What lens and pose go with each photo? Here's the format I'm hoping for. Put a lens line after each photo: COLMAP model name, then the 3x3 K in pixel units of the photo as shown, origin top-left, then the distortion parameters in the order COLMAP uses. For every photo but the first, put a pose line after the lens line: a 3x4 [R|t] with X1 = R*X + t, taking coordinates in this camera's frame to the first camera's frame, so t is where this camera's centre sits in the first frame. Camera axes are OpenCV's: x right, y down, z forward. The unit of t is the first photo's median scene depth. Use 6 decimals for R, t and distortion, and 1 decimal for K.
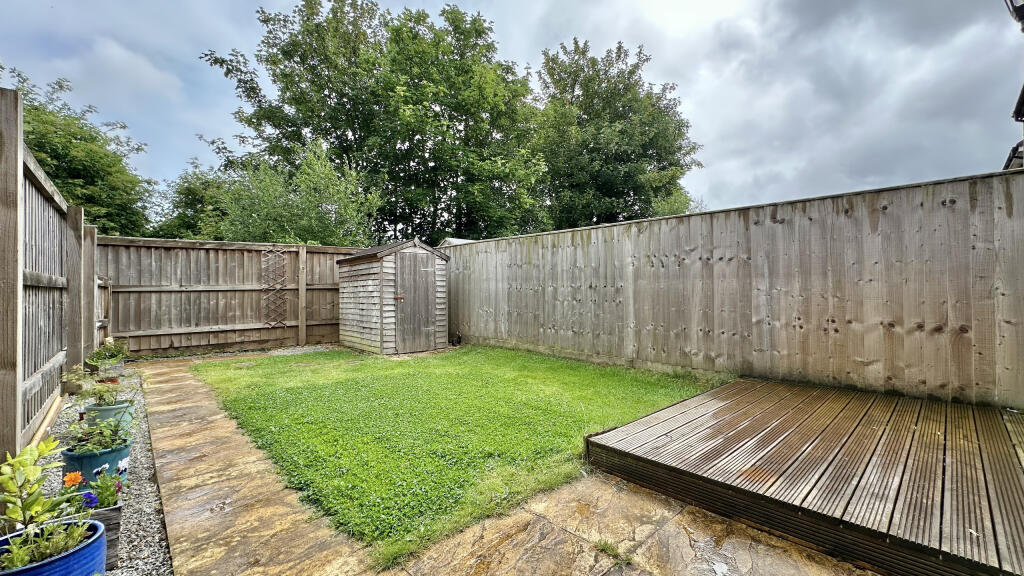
lens RADIAL K [[410.8, 0, 510.6], [0, 410.8, 292.7], [0, 0, 1]] dist [-0.002916, -0.000428]
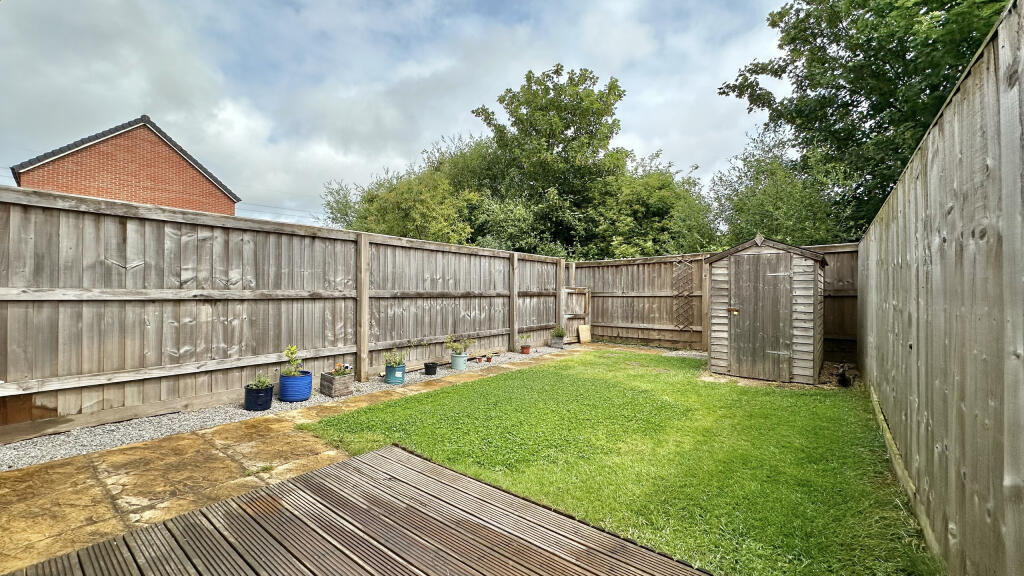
lens RADIAL K [[410.8, 0, 513.7], [0, 410.8, 283.8], [0, 0, 1]] dist [-0.002916, -0.000428]
pose [[0.153852, -0.009323, -0.988050, 0.484471], [-0.008218, 0.999909, -0.010715, -0.027247], [0.988060, 0.009768, 0.153761, 0.412234]]
